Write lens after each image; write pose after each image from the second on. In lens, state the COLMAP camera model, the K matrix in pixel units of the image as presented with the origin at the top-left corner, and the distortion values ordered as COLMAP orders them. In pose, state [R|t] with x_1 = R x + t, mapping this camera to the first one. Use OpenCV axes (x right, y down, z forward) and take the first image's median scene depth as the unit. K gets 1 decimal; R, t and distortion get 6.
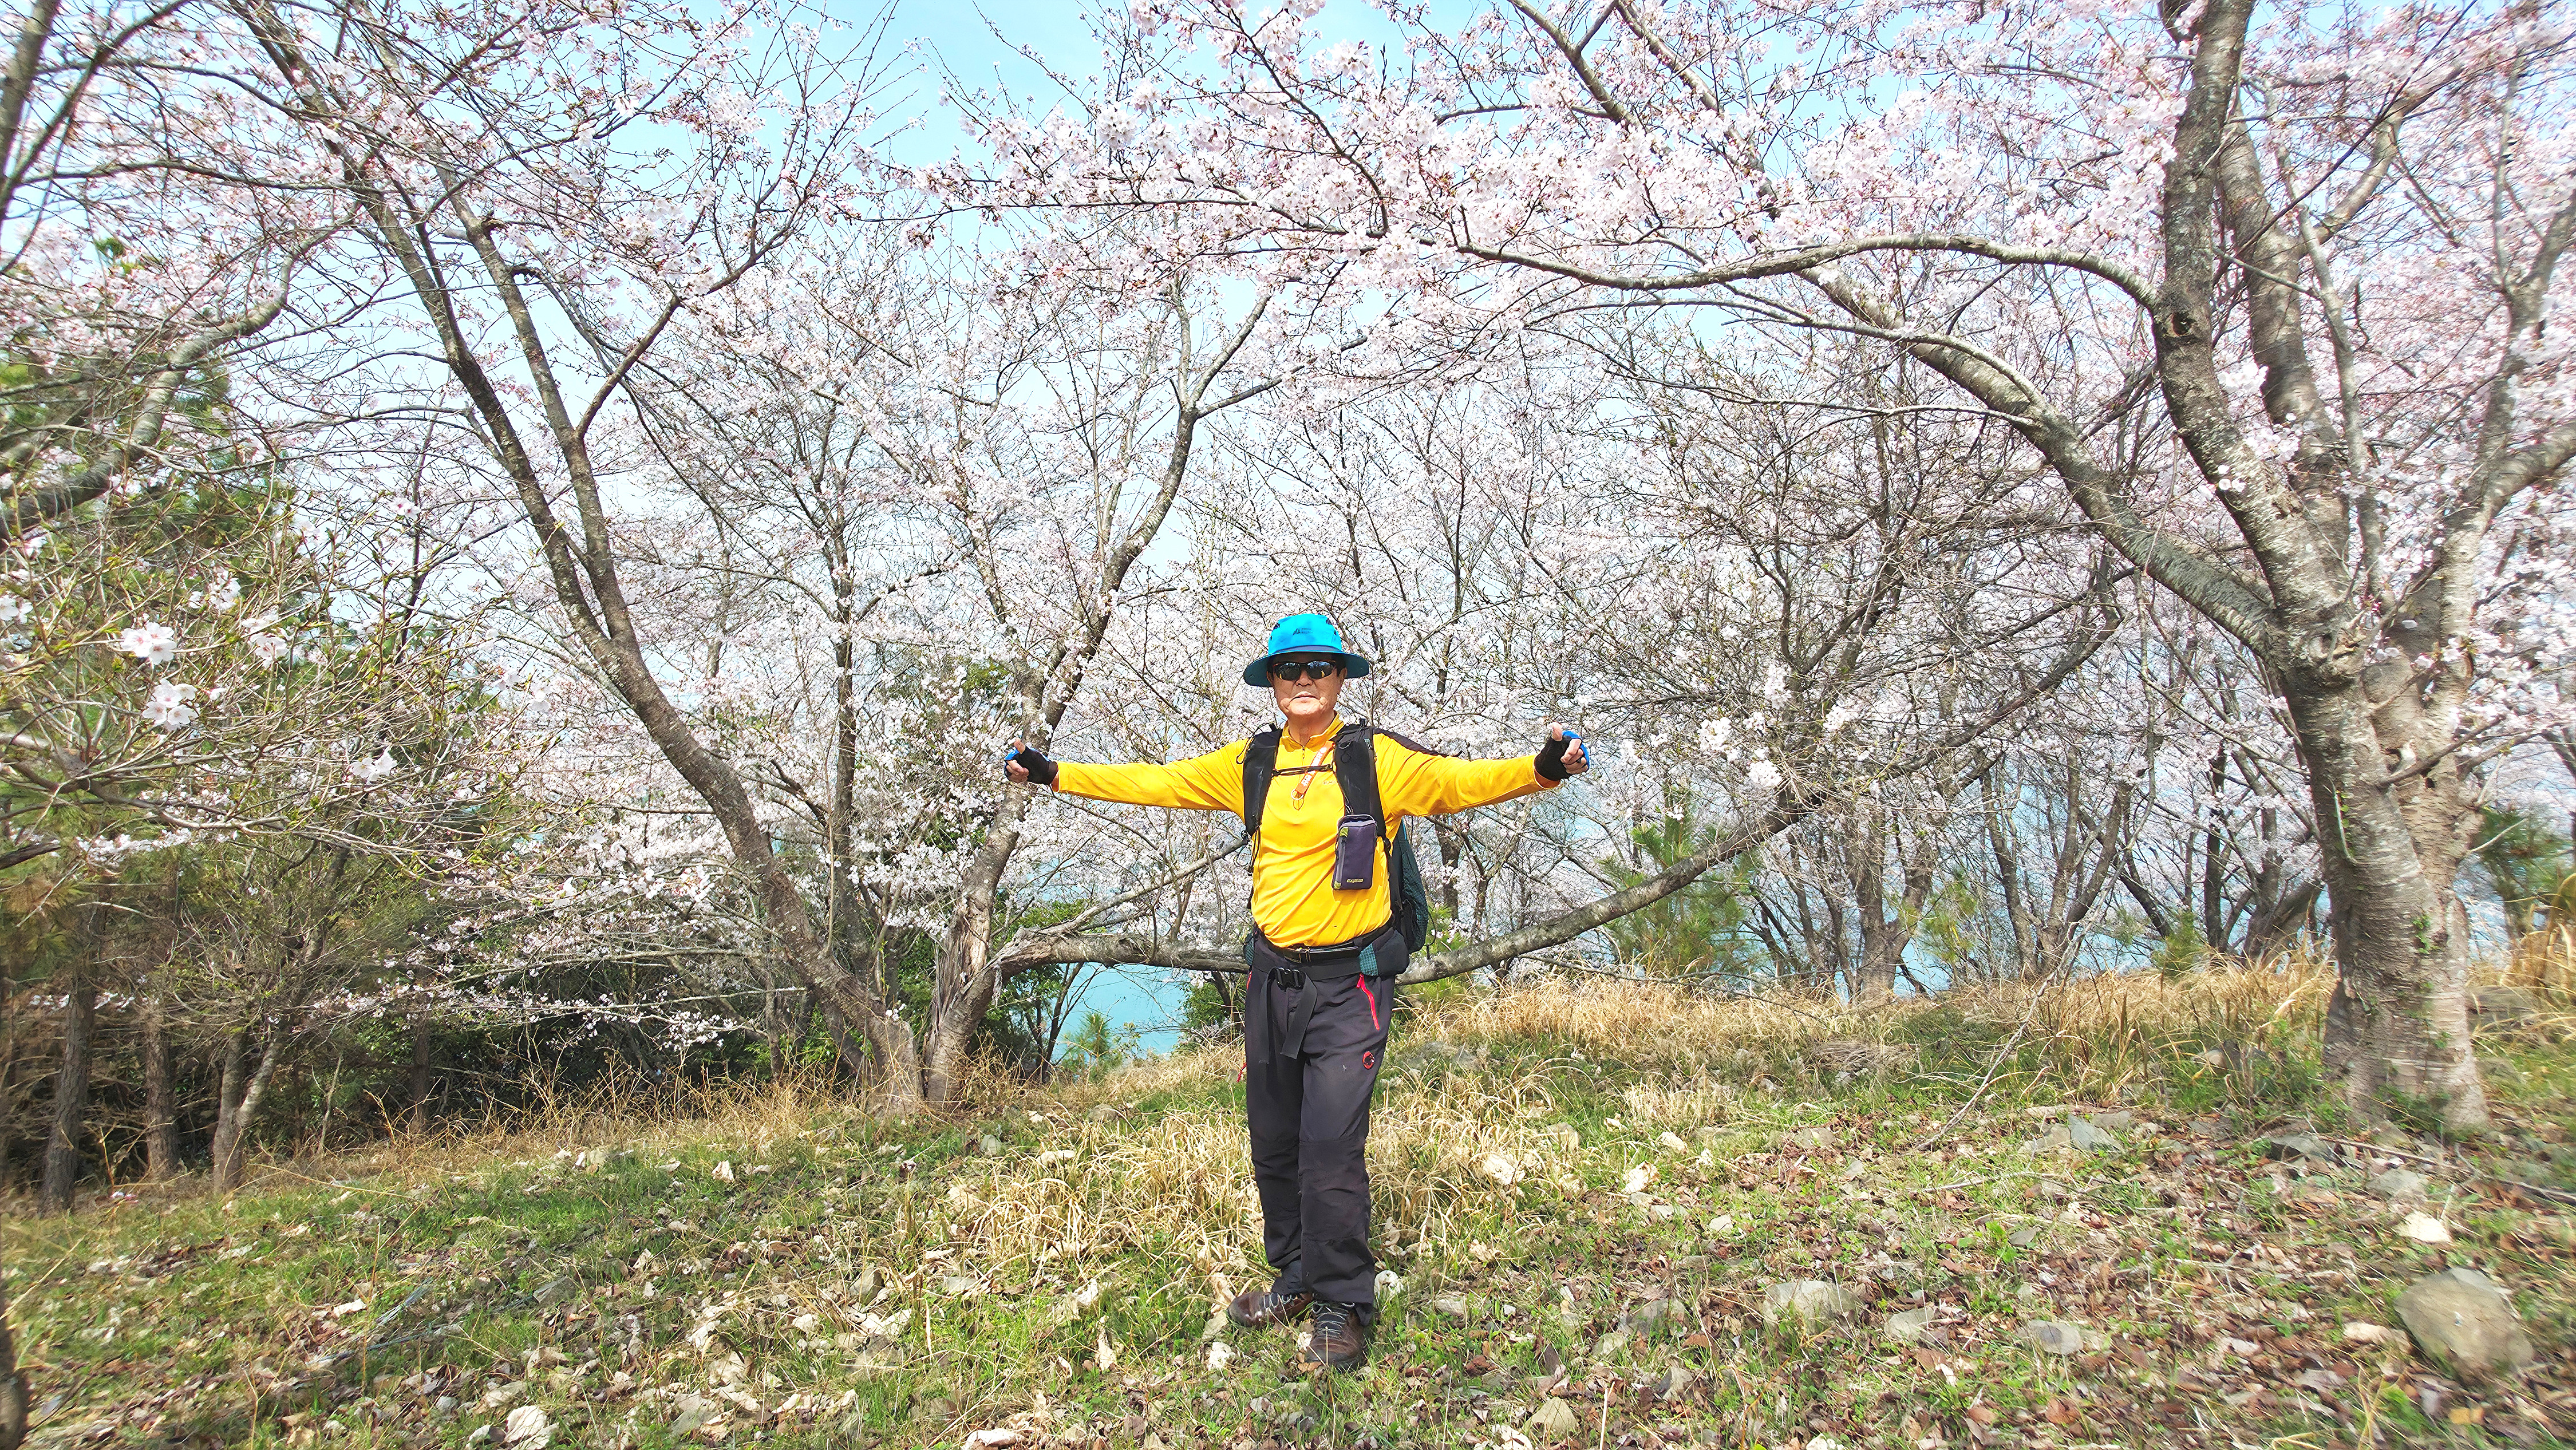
lens RADIAL K [[1291.8, 0, 1279.1], [0, 1291.8, 710.6], [0, 0, 1]] dist [-0.001123, -0.001323]
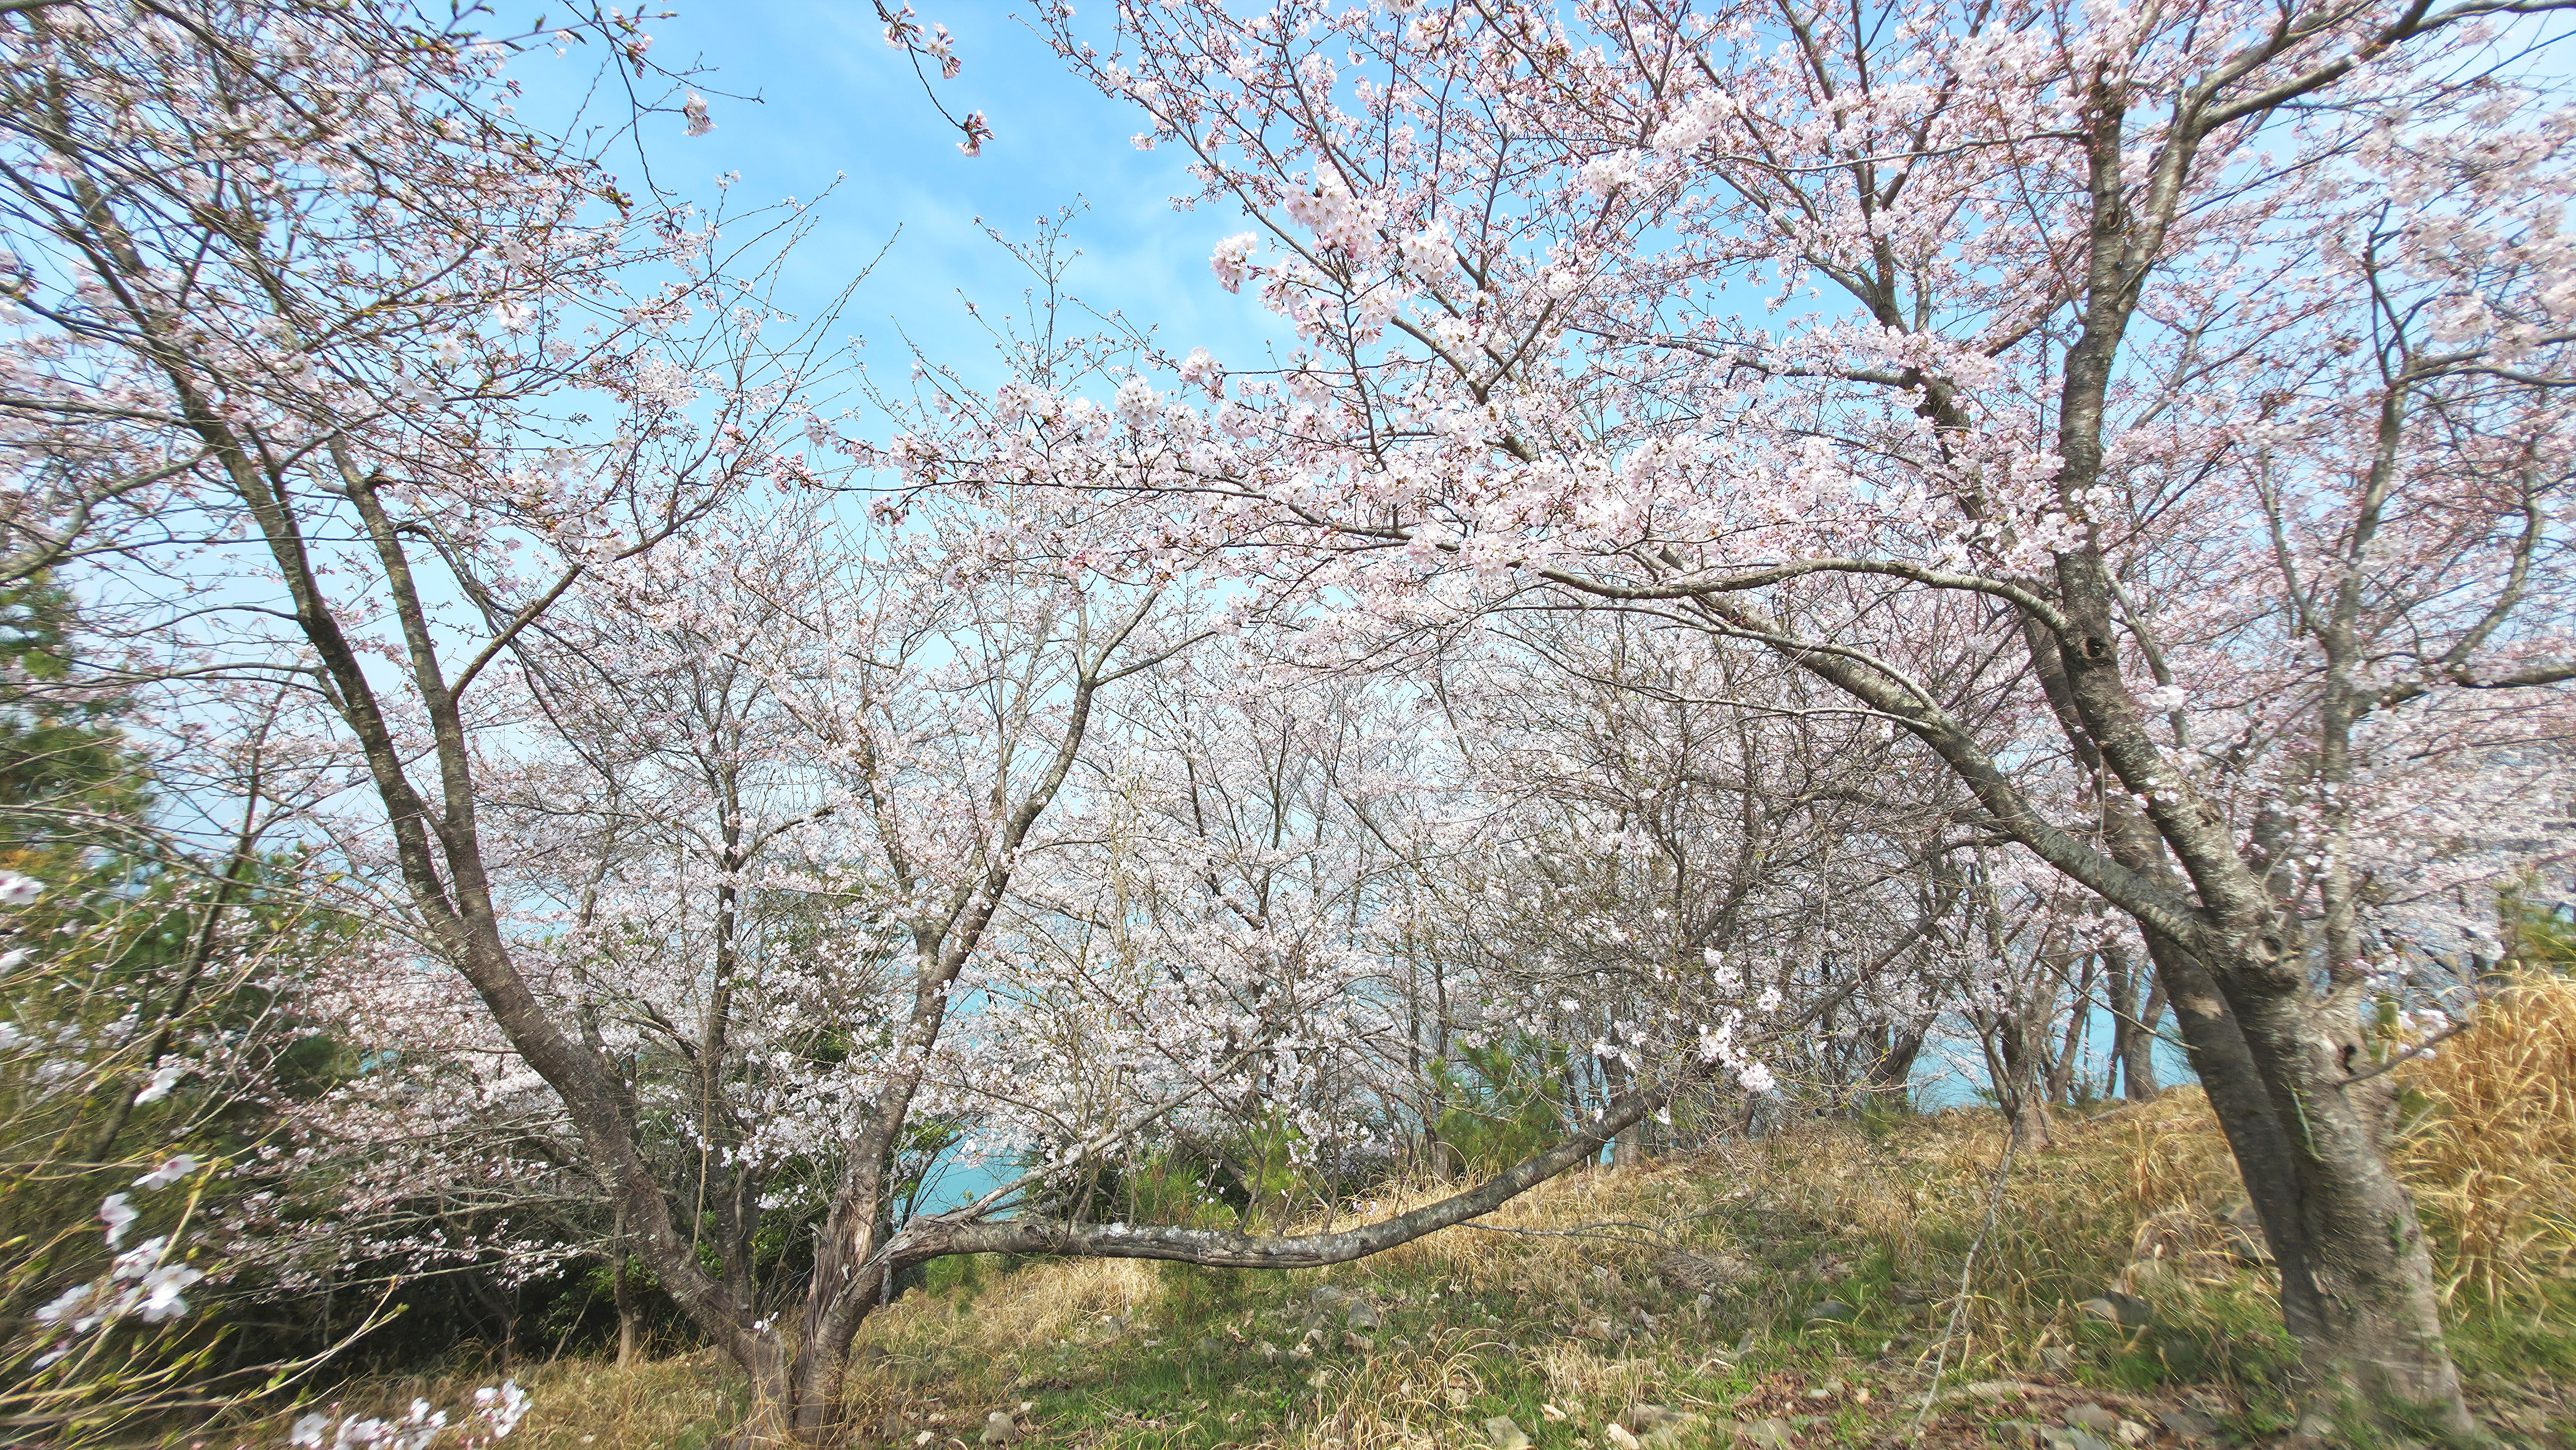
lens RADIAL K [[1022.3, 0, 1289.9], [0, 1022.3, 720.4], [0, 0, 1]] dist [0.001411, -0.000097]
pose [[0.983729, 0.015855, 0.178957, -0.093396], [0.015830, 0.984575, -0.174248, -0.072434], [-0.178960, 0.174246, 0.968304, 0.215992]]
